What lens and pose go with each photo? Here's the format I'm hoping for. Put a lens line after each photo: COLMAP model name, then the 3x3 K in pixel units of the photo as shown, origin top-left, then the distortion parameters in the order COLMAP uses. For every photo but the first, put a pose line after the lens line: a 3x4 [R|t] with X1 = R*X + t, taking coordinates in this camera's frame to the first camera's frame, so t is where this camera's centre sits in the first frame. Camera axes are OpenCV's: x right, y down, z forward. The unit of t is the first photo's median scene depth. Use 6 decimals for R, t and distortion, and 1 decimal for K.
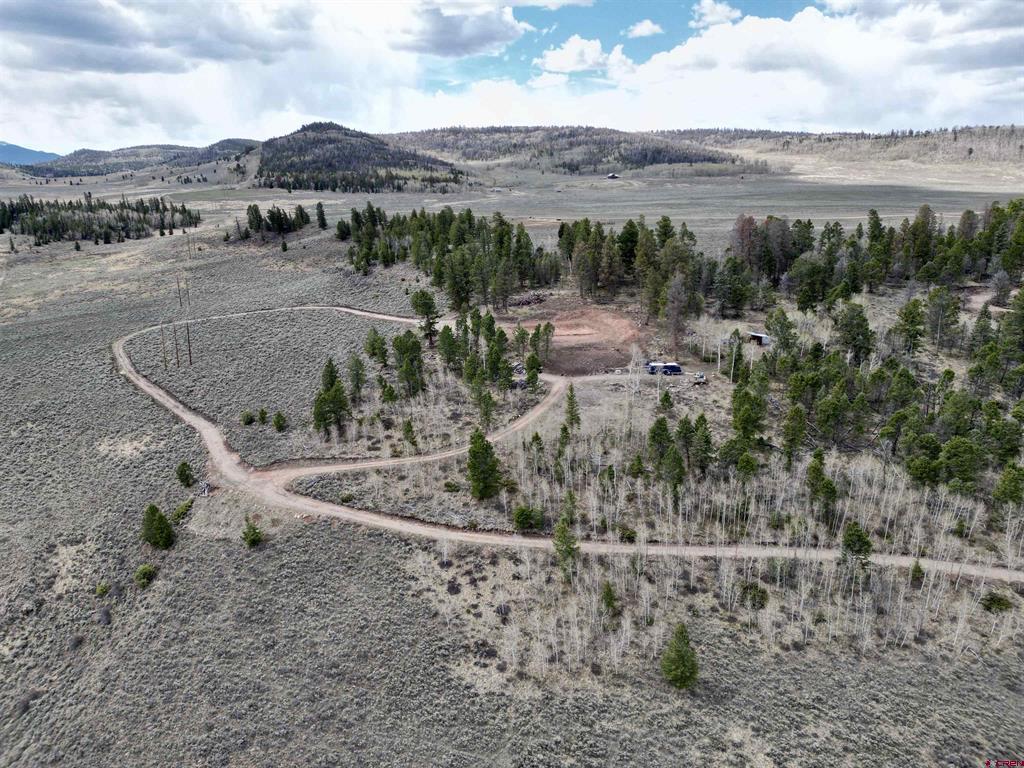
lens RADIAL K [[709.7, 0, 508.7], [0, 709.7, 384.4], [0, 0, 1]] dist [0.078452, -0.074099]
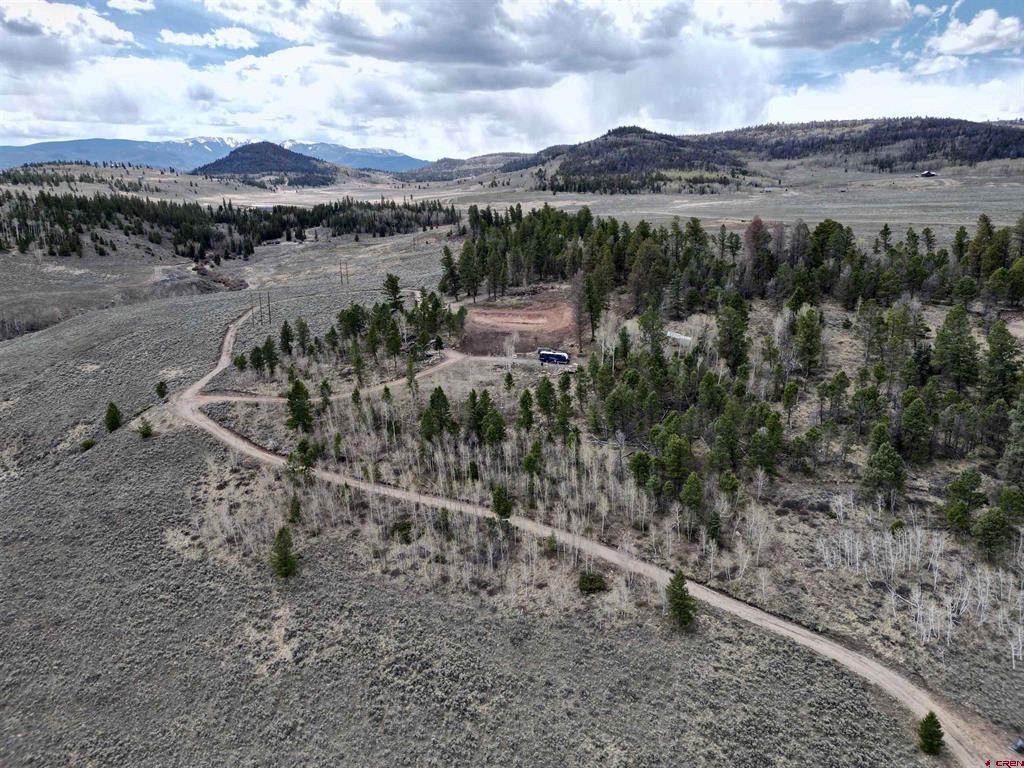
lens RADIAL K [[709.7, 0, 508.7], [0, 709.7, 384.4], [0, 0, 1]] dist [0.078452, -0.074099]
pose [[0.902450, 0.114463, -0.415311, 0.154247], [-0.115320, 0.993060, 0.023110, 0.000464], [0.415073, 0.027038, 0.909386, -0.001178]]
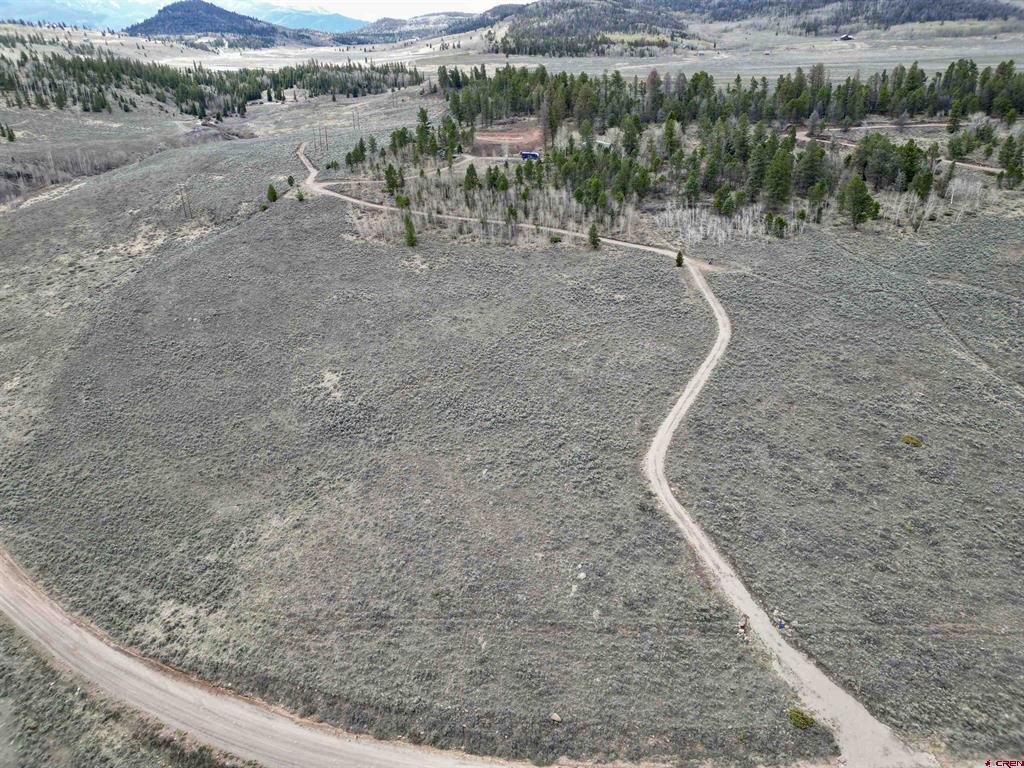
lens RADIAL K [[709.7, 0, 508.7], [0, 709.7, 384.4], [0, 0, 1]] dist [0.078452, -0.074099]
pose [[0.932130, 0.151909, -0.328721, 0.218237], [-0.096613, 0.979178, 0.178540, 0.058476], [0.348998, -0.134664, 0.927397, -0.203090]]
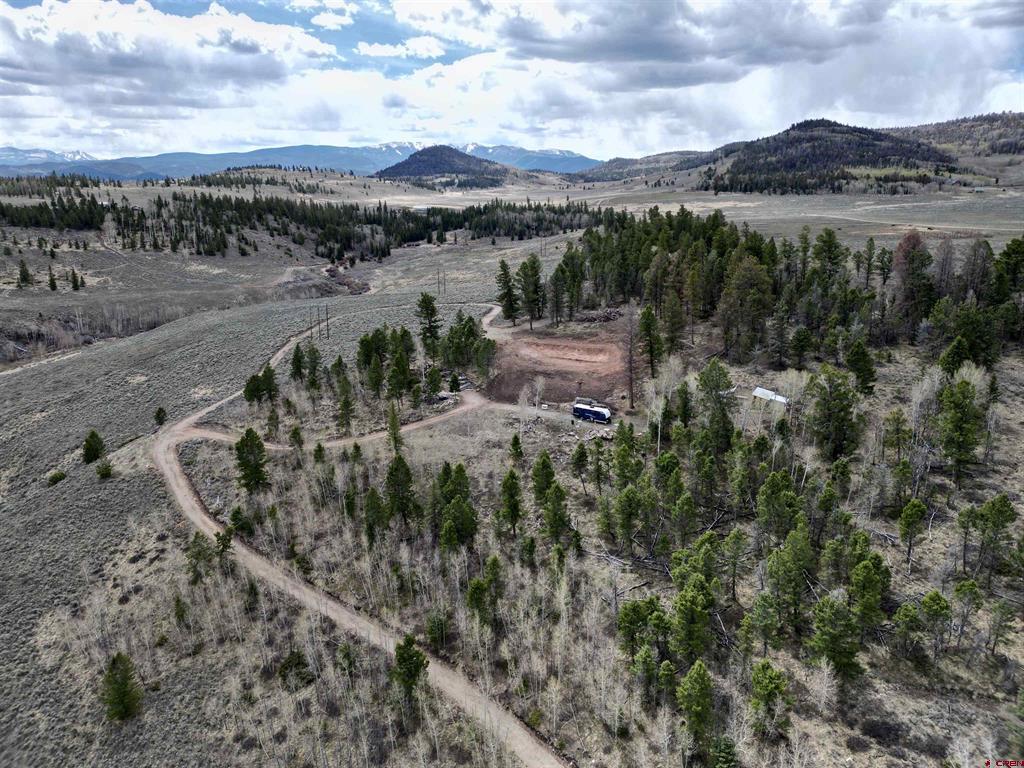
lens RADIAL K [[711.6, 0, 508.6], [0, 711.6, 381.3], [0, 0, 1]] dist [0.076900, -0.072067]
pose [[0.777189, 0.163652, -0.607614, 0.161332], [-0.167971, 0.984507, 0.050314, -0.021181], [0.606435, 0.062958, 0.792637, 0.073889]]
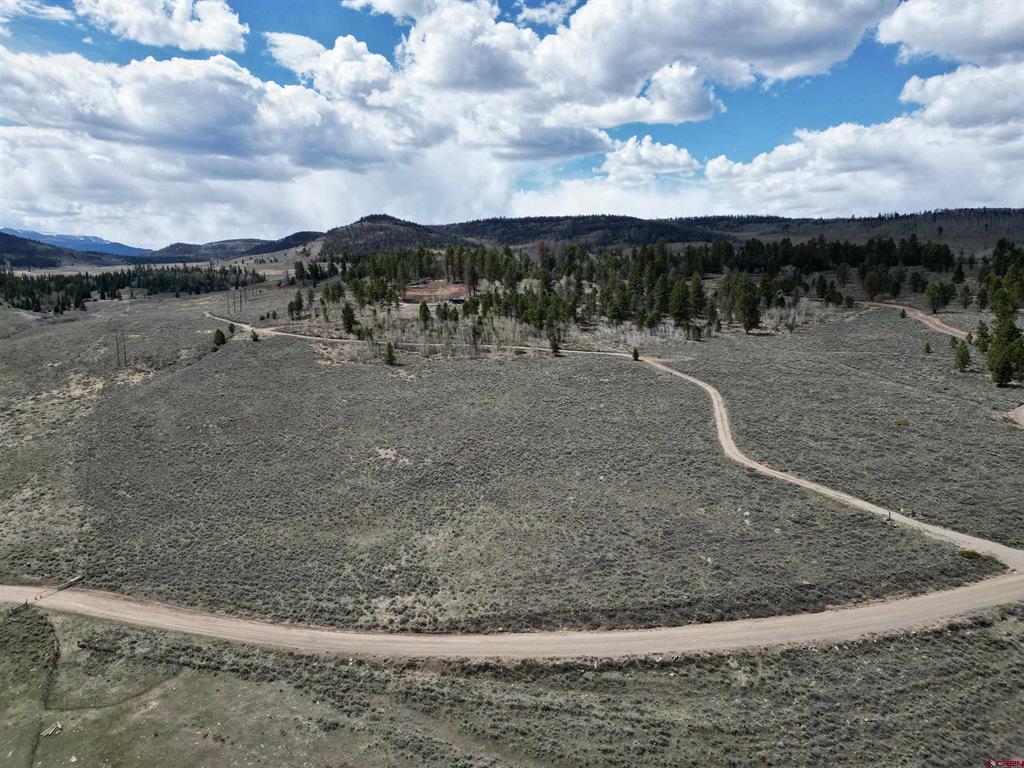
lens RADIAL K [[709.7, 0, 508.7], [0, 709.7, 384.4], [0, 0, 1]] dist [0.078452, -0.074099]
pose [[0.996456, 0.006093, -0.083891, 0.136810], [-0.016175, 0.992639, -0.120023, 0.118833], [0.082543, 0.120955, 0.989220, -0.258405]]
